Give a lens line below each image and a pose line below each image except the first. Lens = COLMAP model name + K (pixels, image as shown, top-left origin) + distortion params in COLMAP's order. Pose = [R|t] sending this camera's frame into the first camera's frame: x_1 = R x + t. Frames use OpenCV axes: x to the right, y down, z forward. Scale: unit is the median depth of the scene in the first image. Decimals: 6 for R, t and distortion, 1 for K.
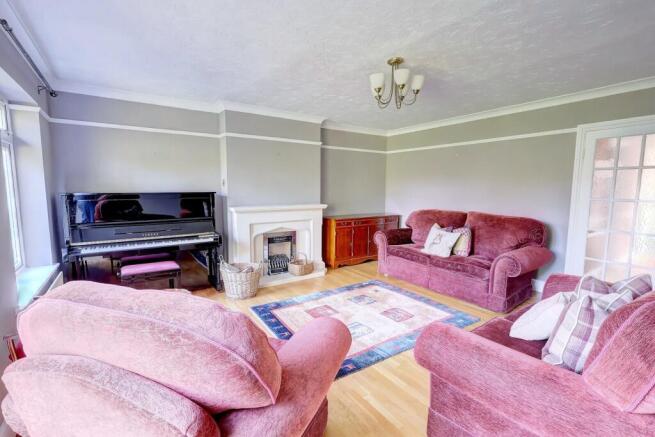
lens RADIAL K [[303.5, 0, 325.5], [0, 303.5, 218.7], [0, 0, 1]] dist [0.022050, 0.000180]
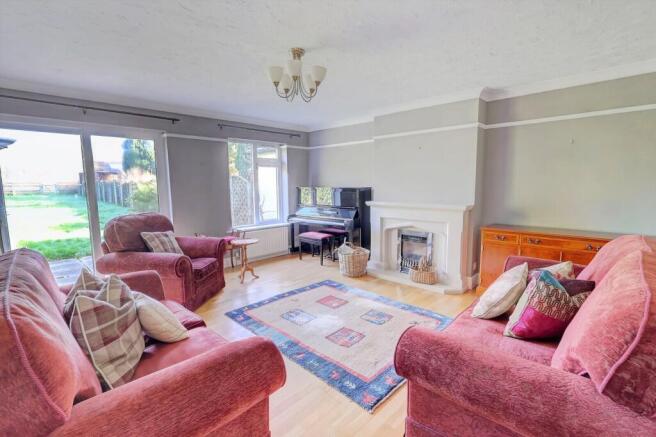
lens RADIAL K [[303.9, 0, 326.0], [0, 303.9, 218.7], [0, 0, 1]] dist [0.022050, 0.000180]
pose [[0.202093, 0.112191, -0.972919, 0.821790], [-0.095189, 0.990964, 0.094499, -0.066063], [0.974729, 0.073514, 0.210946, 0.611613]]
